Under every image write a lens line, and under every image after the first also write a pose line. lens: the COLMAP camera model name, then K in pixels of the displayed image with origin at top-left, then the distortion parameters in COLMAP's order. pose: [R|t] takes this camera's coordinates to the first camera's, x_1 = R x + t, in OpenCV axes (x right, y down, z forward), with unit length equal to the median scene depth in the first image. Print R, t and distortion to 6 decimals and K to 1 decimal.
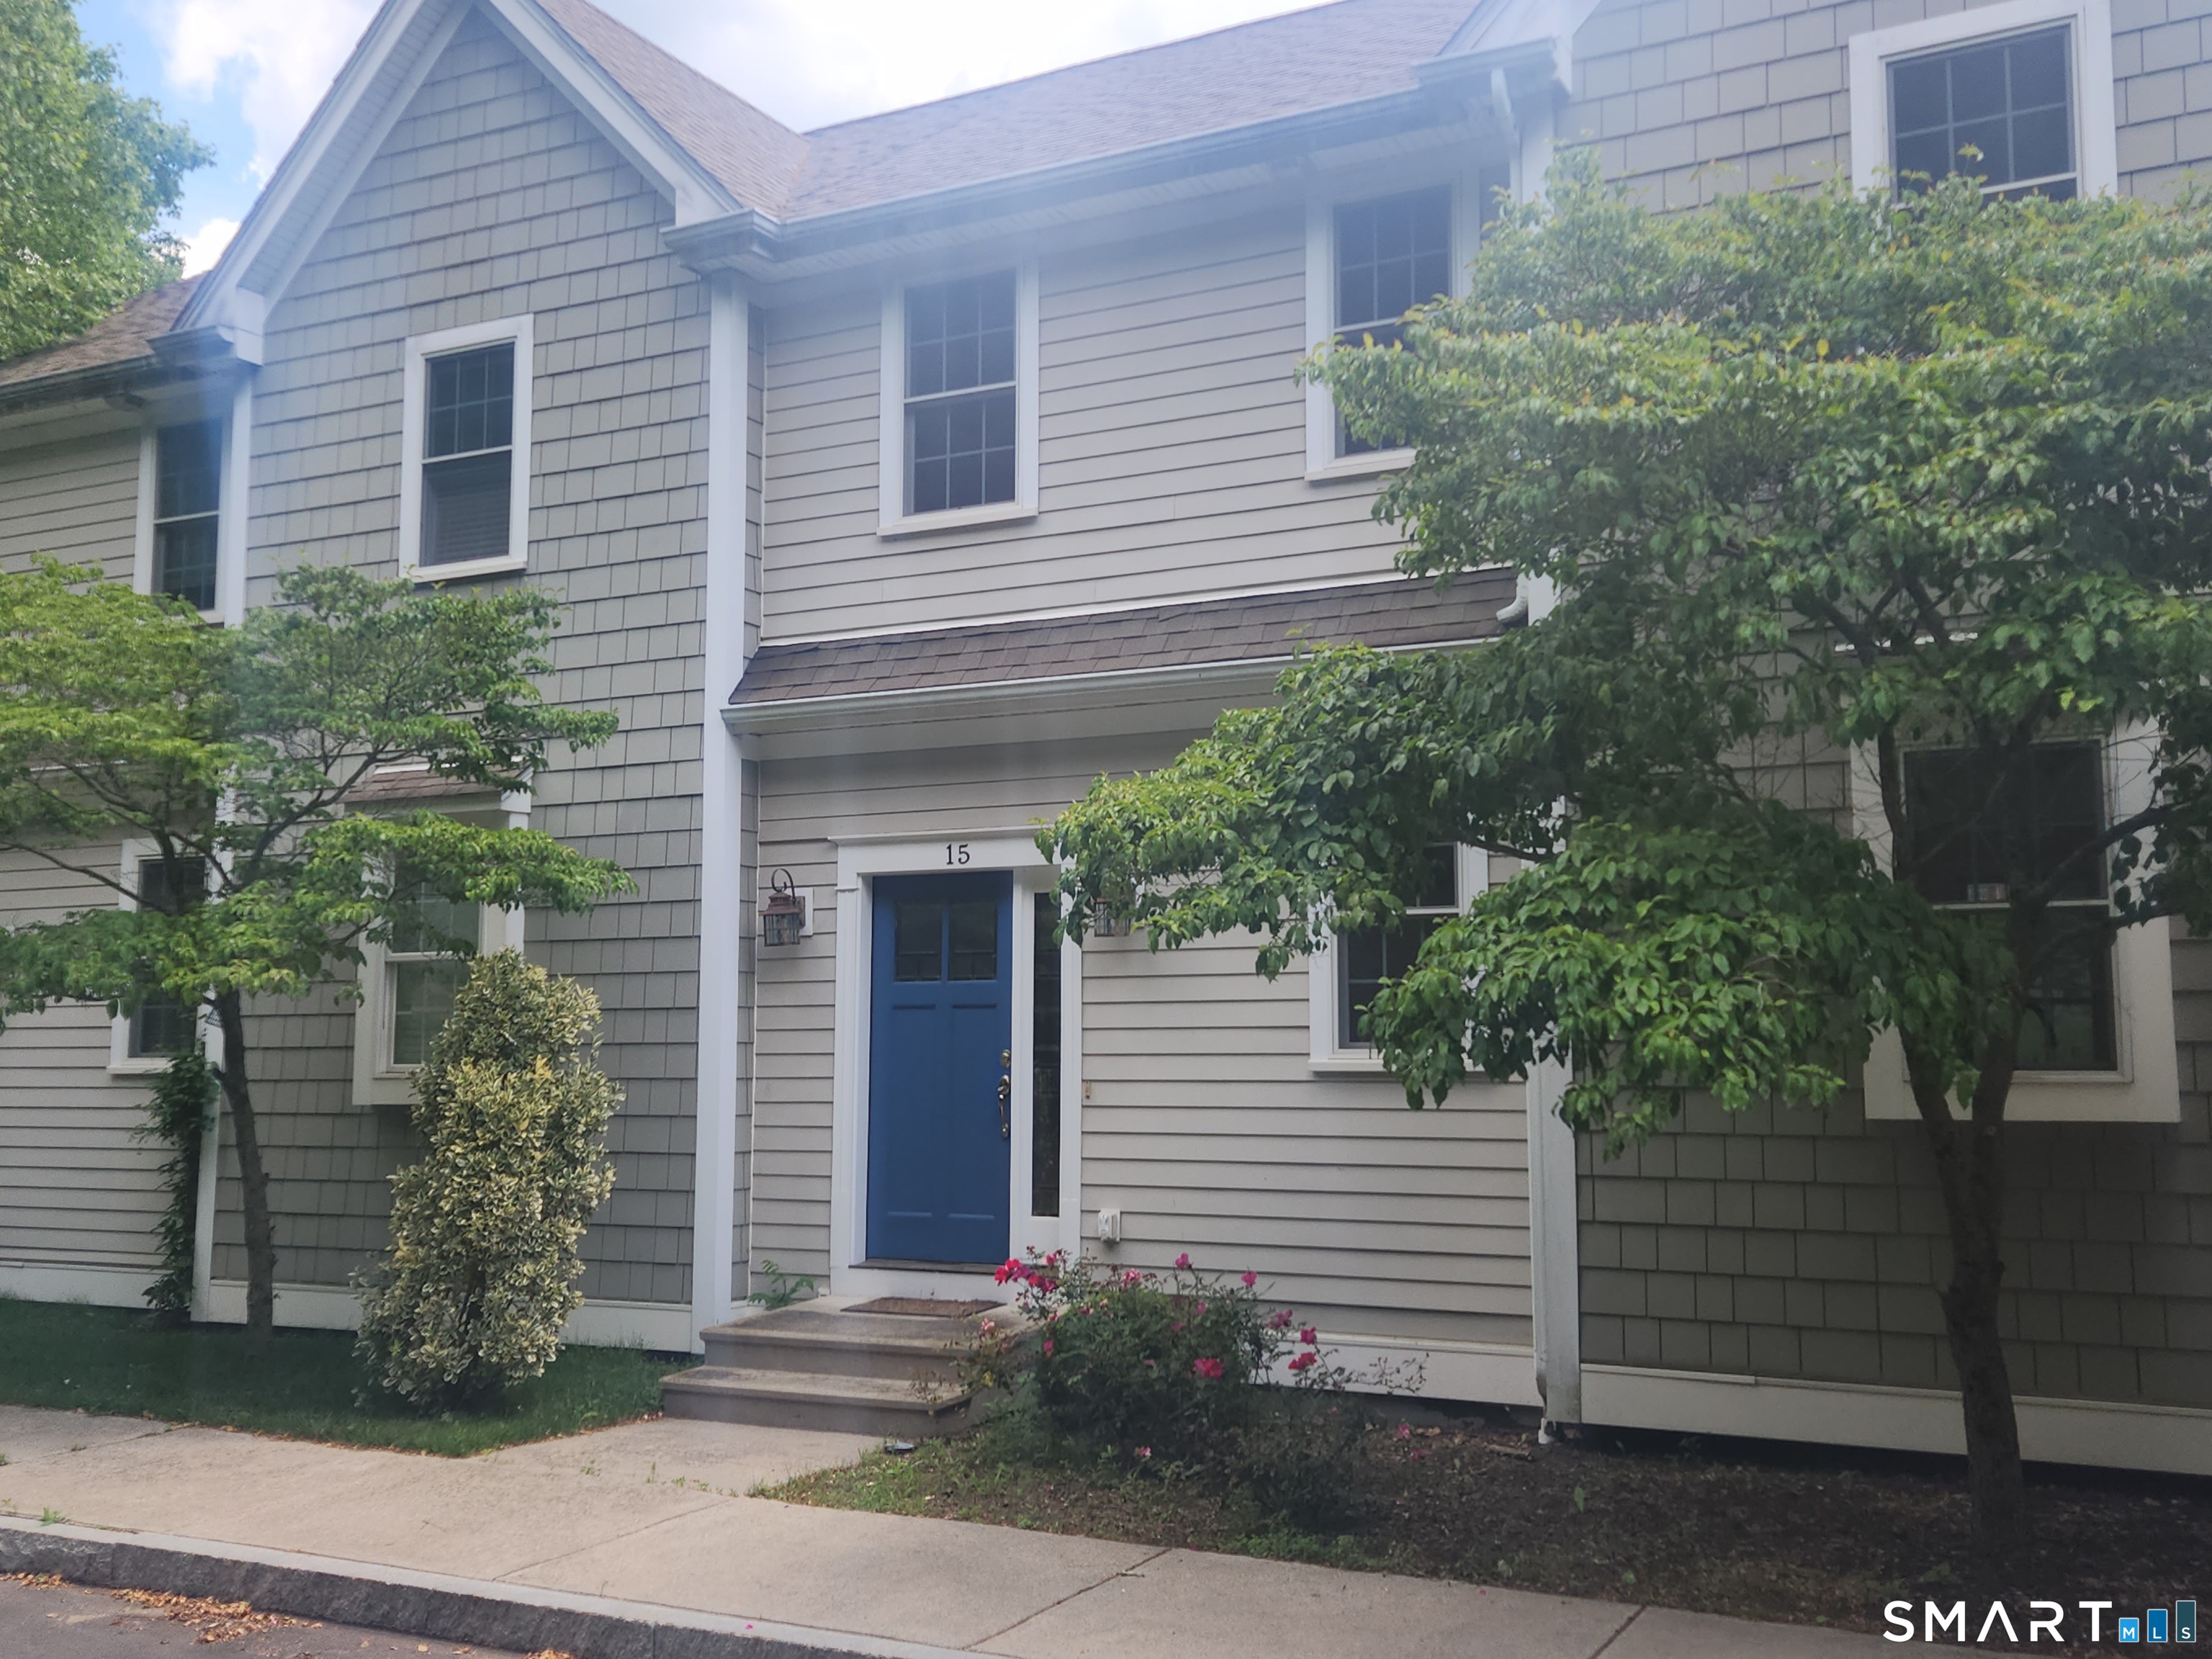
lens RADIAL K [[2120.0, 0, 1106.0], [0, 2120.0, 829.5], [0, 0, 1]] dist [0.105092, -0.116410]
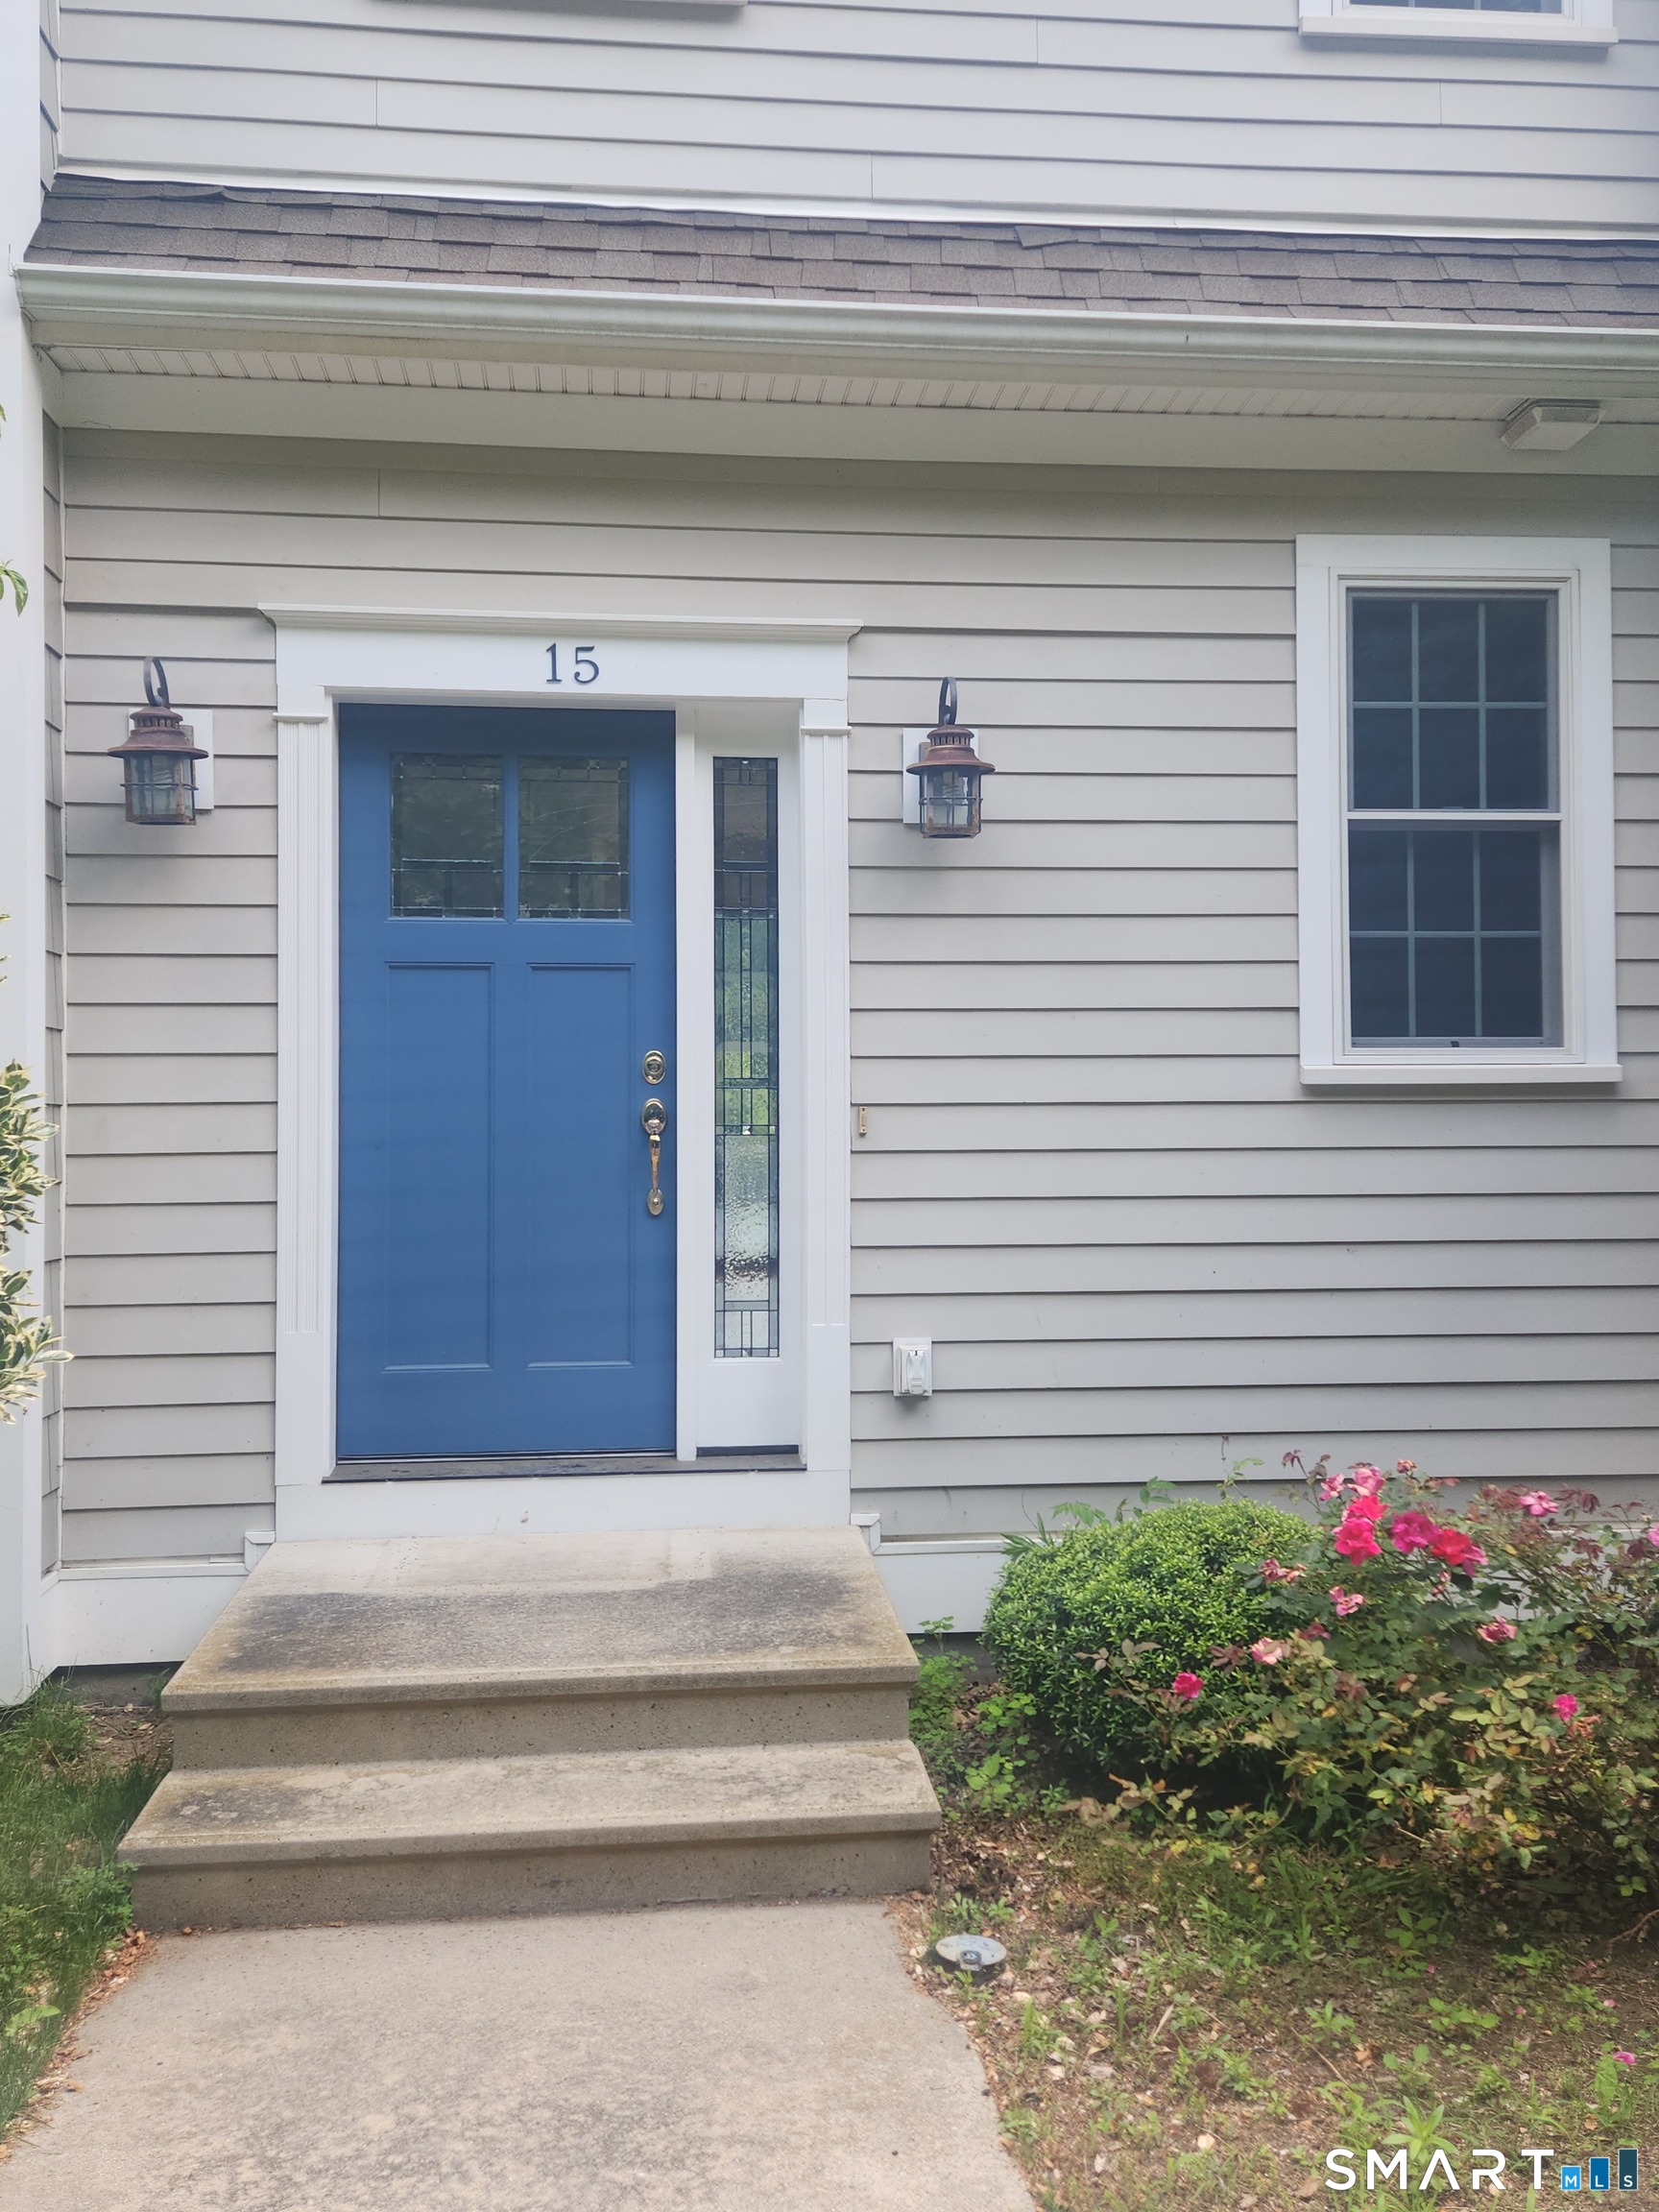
lens RADIAL K [[1879.8, 0, 831.3], [0, 1879.8, 1080.2], [0, 0, 1]] dist [0.108111, -0.116502]
pose [[0.842504, 0.009587, 0.538604, -0.260402], [-0.053097, 0.996451, 0.065318, 0.077889], [-0.536066, -0.083629, 0.840023, 0.578682]]
